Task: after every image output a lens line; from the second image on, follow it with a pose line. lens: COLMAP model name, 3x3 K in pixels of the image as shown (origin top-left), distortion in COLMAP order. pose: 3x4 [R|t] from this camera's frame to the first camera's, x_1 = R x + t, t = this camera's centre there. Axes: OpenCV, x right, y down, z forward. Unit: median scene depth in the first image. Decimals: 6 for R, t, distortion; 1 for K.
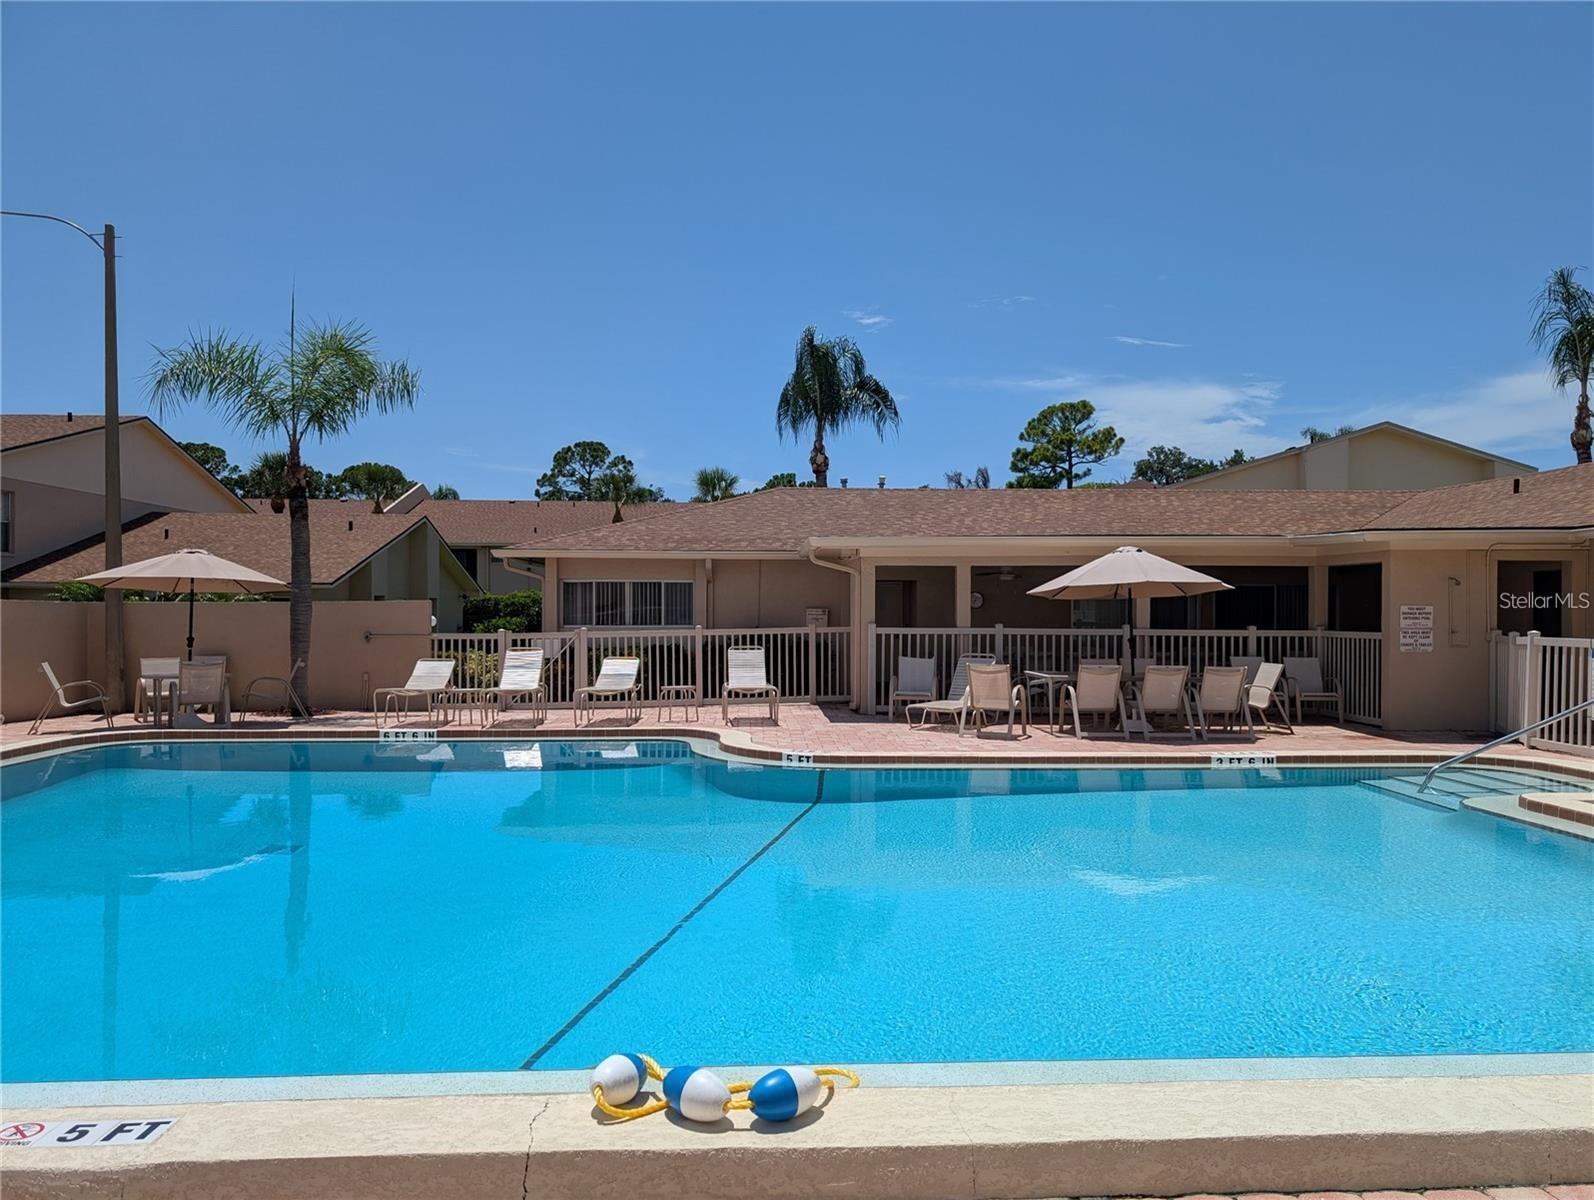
lens RADIAL K [[1146.9, 0, 804.3], [0, 1146.9, 599.7], [0, 0, 1]] dist [0.038233, -0.033333]
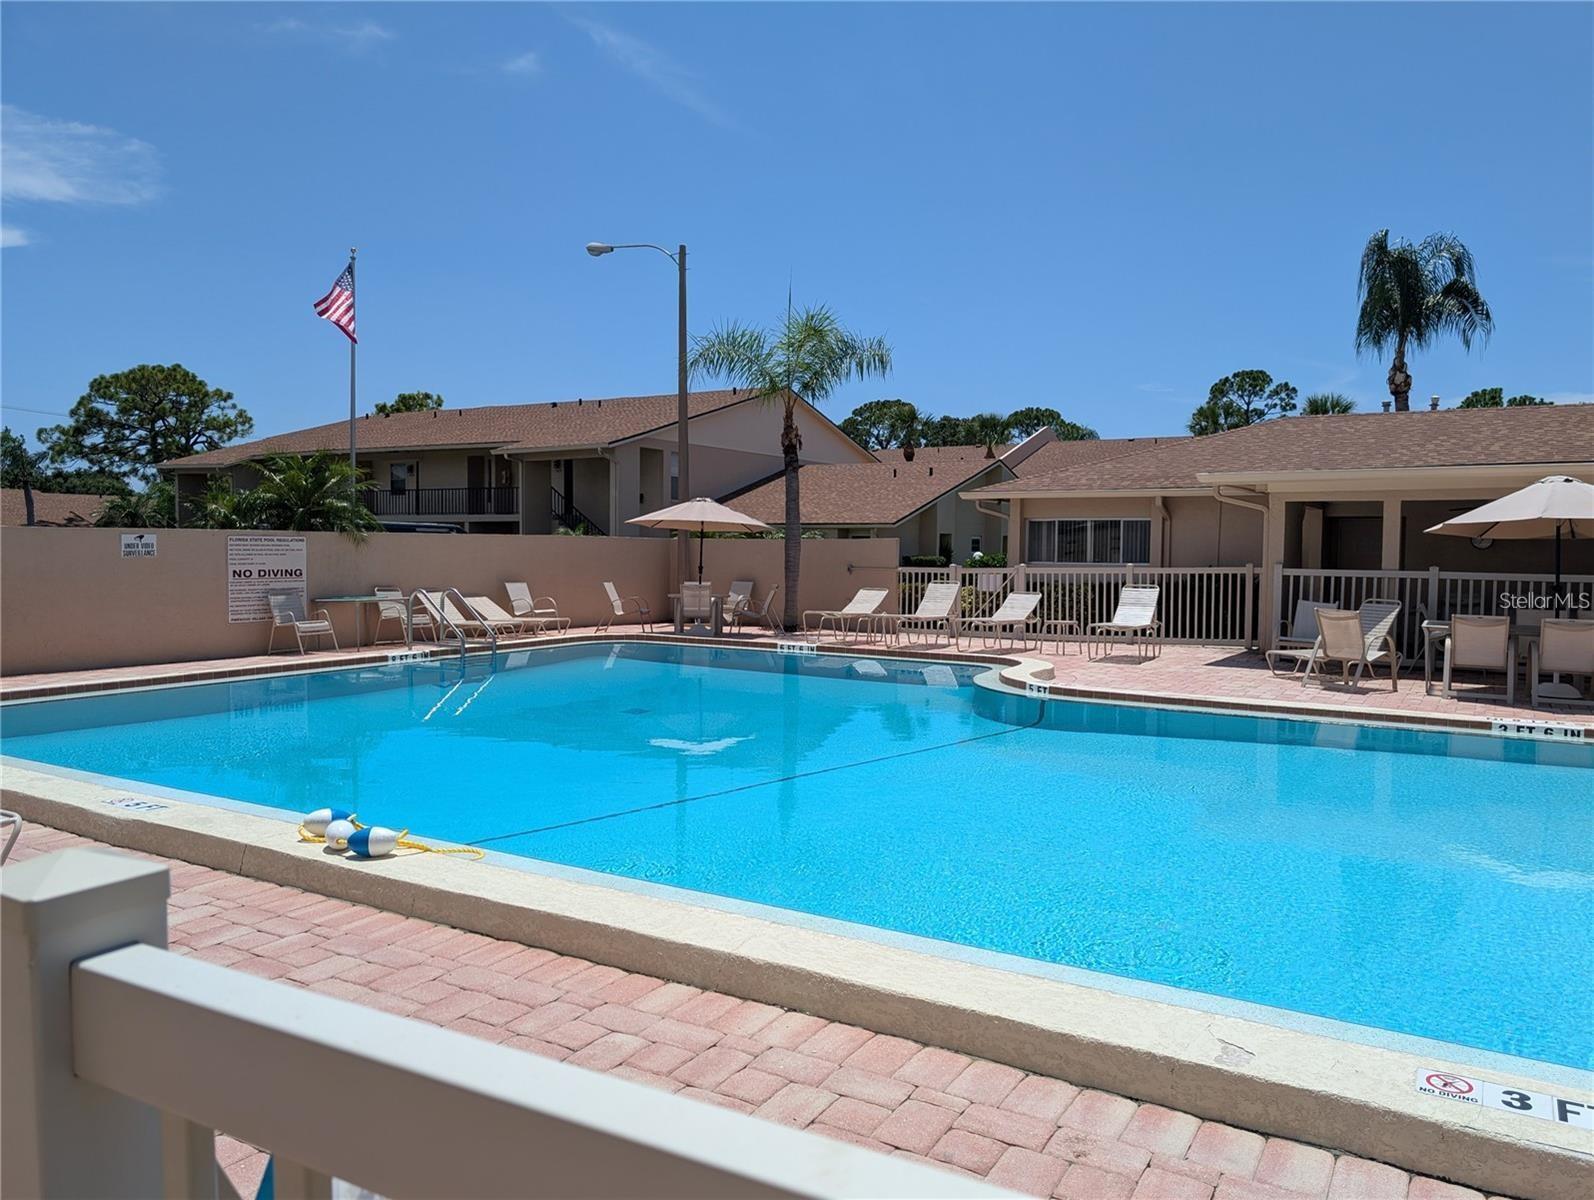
lens RADIAL K [[1146.9, 0, 817.5], [0, 1146.9, 609.0], [0, 0, 1]] dist [0.038233, -0.033333]
pose [[0.830410, 0.037844, -0.555866, 0.272385], [-0.002840, 0.997965, 0.063701, -0.001723], [0.557145, -0.051320, 0.828828, 0.001879]]
